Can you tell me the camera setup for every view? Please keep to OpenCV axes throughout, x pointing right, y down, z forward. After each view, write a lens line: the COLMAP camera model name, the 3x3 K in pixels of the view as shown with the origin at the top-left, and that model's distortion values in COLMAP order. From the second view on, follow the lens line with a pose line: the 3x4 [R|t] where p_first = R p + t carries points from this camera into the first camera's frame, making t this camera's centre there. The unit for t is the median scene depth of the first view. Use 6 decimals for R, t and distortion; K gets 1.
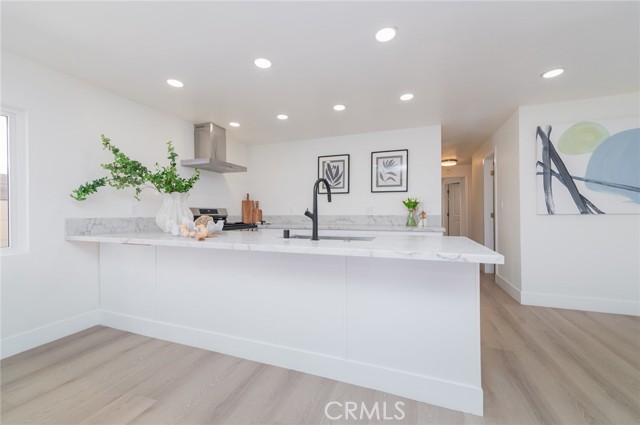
lens RADIAL K [[252.4, 0, 320.8], [0, 252.4, 216.5], [0, 0, 1]] dist [0.009635, 0.000095]
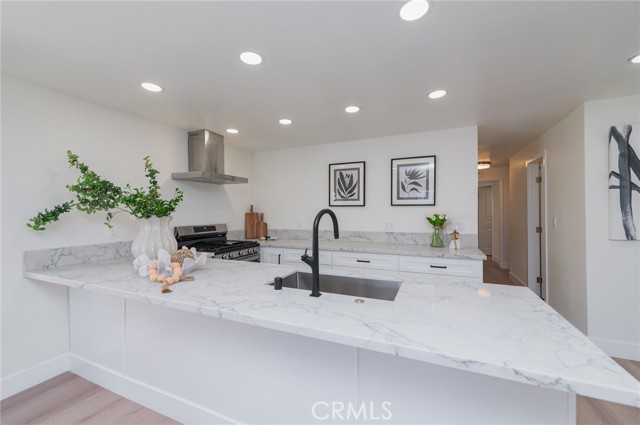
lens RADIAL K [[256.3, 0, 320.0], [0, 256.3, 212.5], [0, 0, 1]] dist [0.009945, -0.000322]
pose [[0.997759, -0.000342, -0.066906, 0.023263], [-0.000309, 0.999953, -0.009710, -0.081206], [0.066906, 0.009709, 0.997712, 0.151371]]
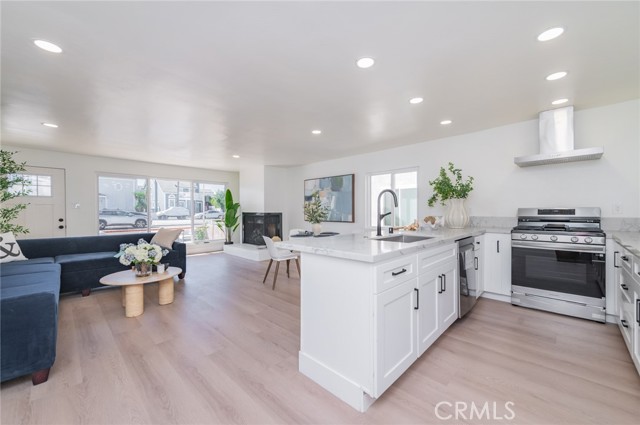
lens RADIAL K [[256.3, 0, 320.0], [0, 256.3, 212.5], [0, 0, 1]] dist [0.009945, -0.000322]
pose [[-0.400316, 0.012431, -0.916293, 0.809253], [-0.005198, 0.999861, 0.015835, -0.032419], [0.916362, 0.011102, -0.400196, 0.730406]]
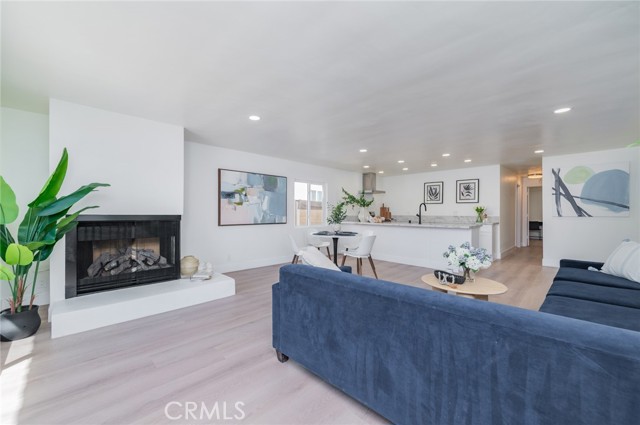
lens RADIAL K [[256.3, 0, 320.0], [0, 256.3, 212.5], [0, 0, 1]] dist [0.009945, -0.000322]
pose [[0.913774, 0.005501, -0.406187, 0.074876], [-0.010333, 0.999900, -0.009703, -0.001169], [0.406092, 0.013064, 0.913739, -1.332059]]
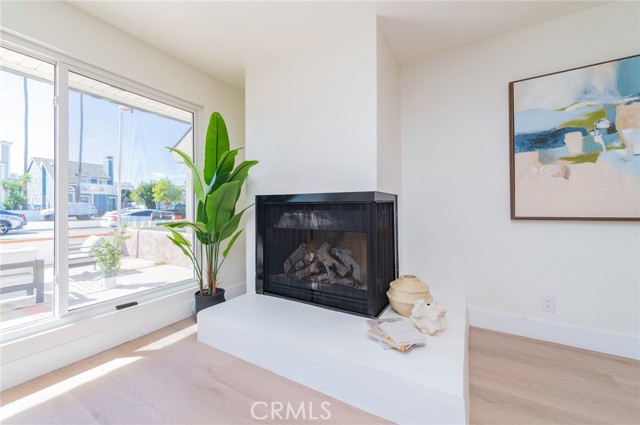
lens RADIAL K [[257.2, 0, 323.8], [0, 257.2, 207.6], [0, 0, 1]] dist [0.005728, -0.000011]
pose [[-0.167227, 0.002690, -0.985915, -0.369011], [-0.004121, 0.999986, 0.003427, 0.040022], [0.985910, 0.004636, -0.167213, -0.560282]]
